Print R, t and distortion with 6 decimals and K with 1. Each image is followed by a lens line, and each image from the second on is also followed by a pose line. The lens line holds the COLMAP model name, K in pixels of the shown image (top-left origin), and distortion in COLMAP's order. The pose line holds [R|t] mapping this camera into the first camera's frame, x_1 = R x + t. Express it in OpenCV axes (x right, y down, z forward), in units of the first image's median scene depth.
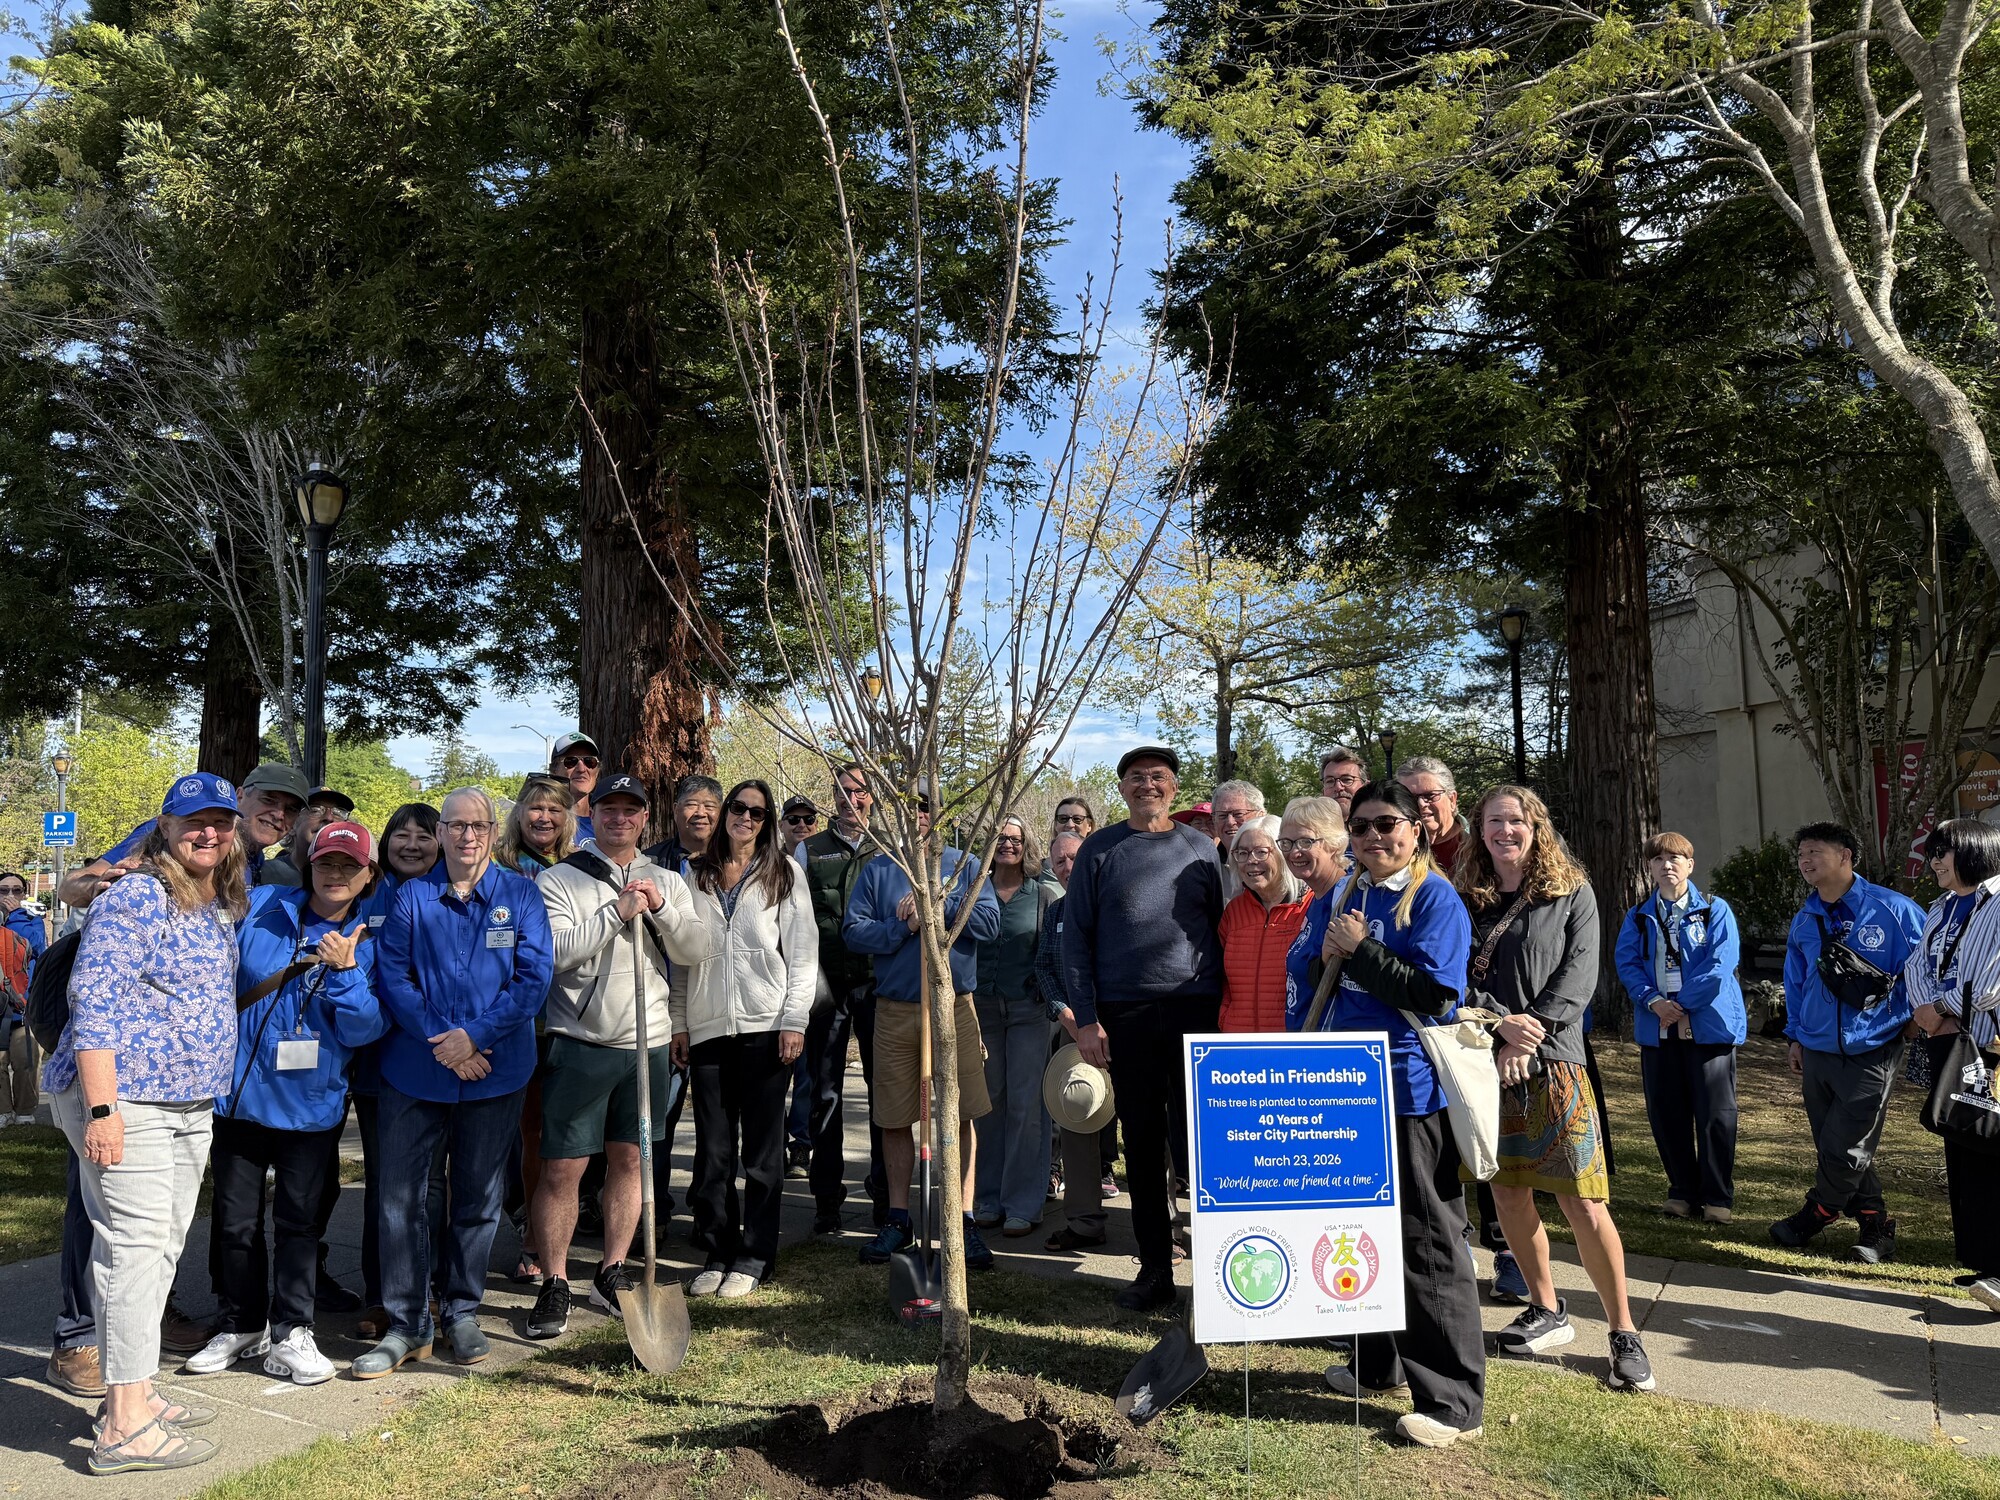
lens RADIAL K [[1443.5, 0, 1105.8], [0, 1443.5, 718.6], [0, 0, 1]] dist [0.149193, -0.316581]
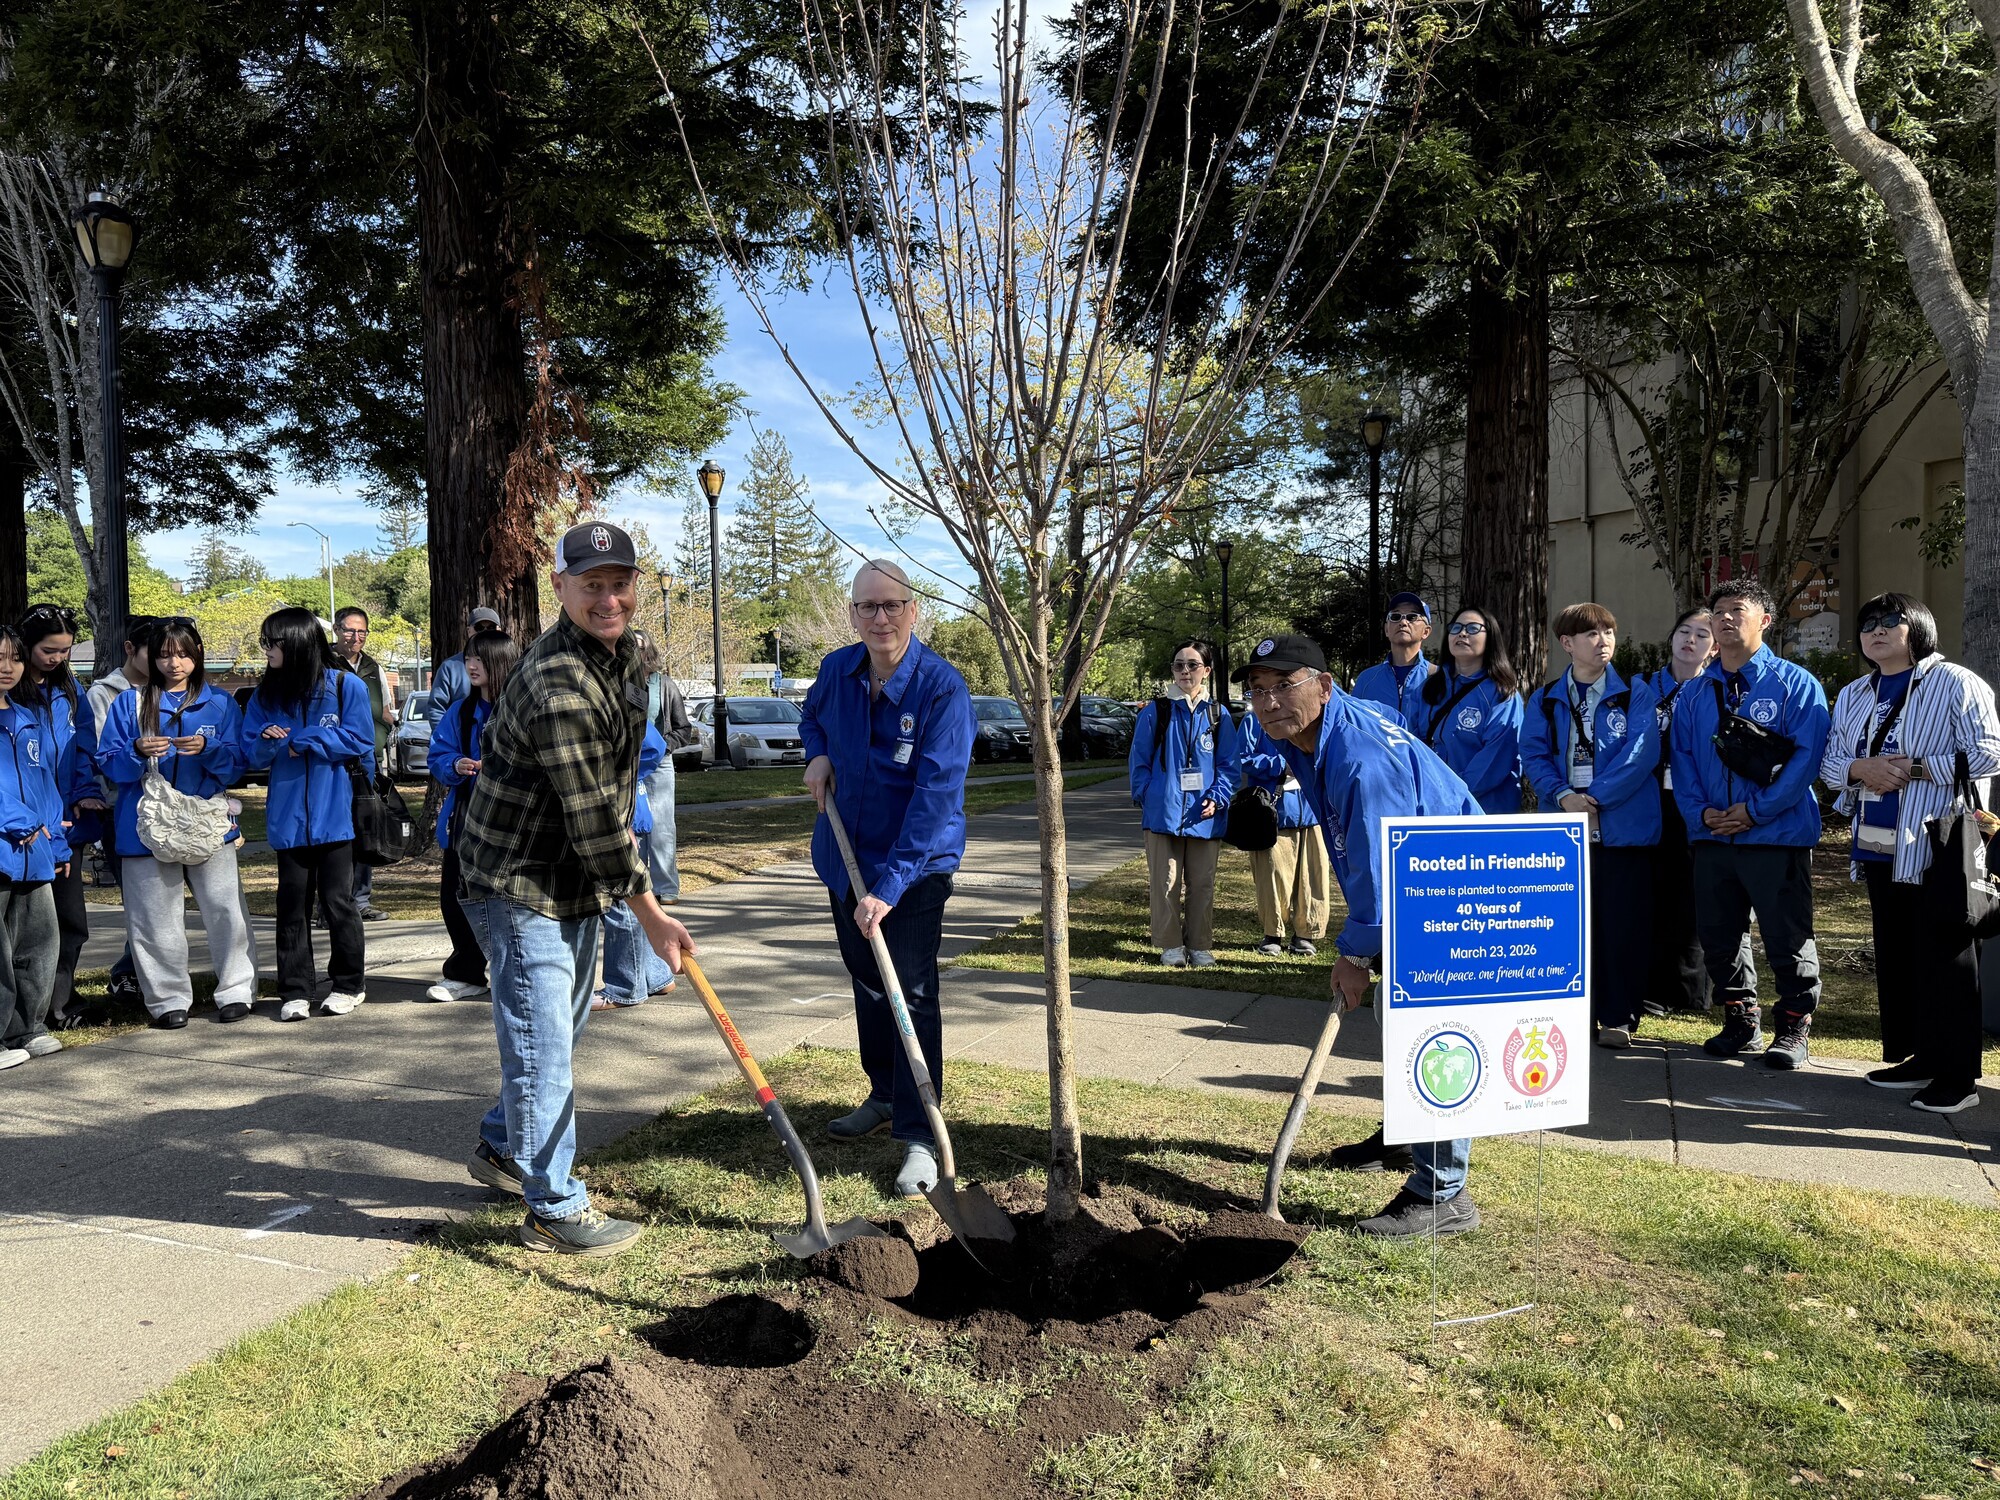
lens RADIAL K [[1374.4, 0, 1000.0], [0, 1374.4, 750.0], [0, 0, 1]] dist [0.100458, -0.132733]
pose [[0.992534, -0.003077, 0.121932, -0.104765], [-0.014501, 0.989615, 0.143010, 0.022490], [-0.121106, -0.143711, 0.982182, 0.078420]]
